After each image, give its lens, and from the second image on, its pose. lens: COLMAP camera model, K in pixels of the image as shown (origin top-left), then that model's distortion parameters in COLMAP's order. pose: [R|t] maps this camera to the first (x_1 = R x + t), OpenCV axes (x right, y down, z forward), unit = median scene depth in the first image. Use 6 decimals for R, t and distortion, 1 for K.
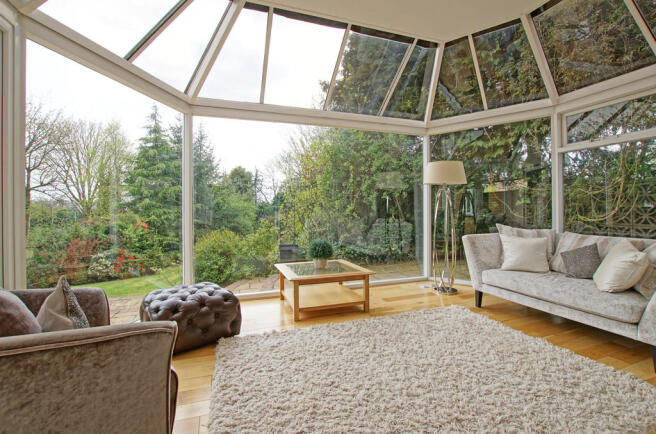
lens RADIAL K [[288.8, 0, 326.7], [0, 288.8, 212.6], [0, 0, 1]] dist [0.000603, 0.000044]
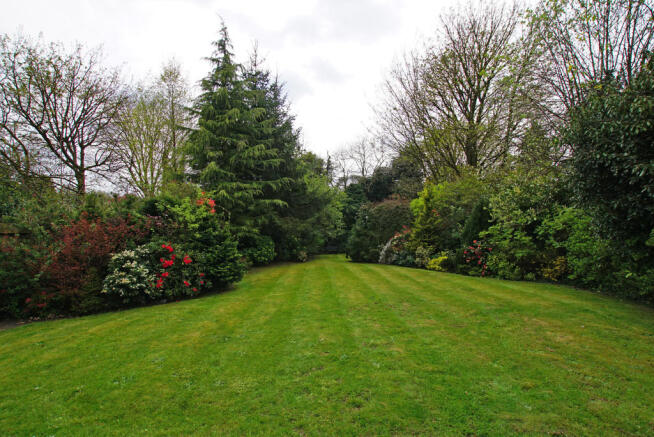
lens RADIAL K [[293.6, 0, 327.5], [0, 293.6, 218.0], [0, 0, 1]] dist [0.003207, 0.000067]
pose [[0.983644, 0.009899, -0.179849, -0.183740], [-0.006310, 0.999770, 0.020517, 0.037647], [0.180011, -0.019046, 0.983480, 0.290832]]
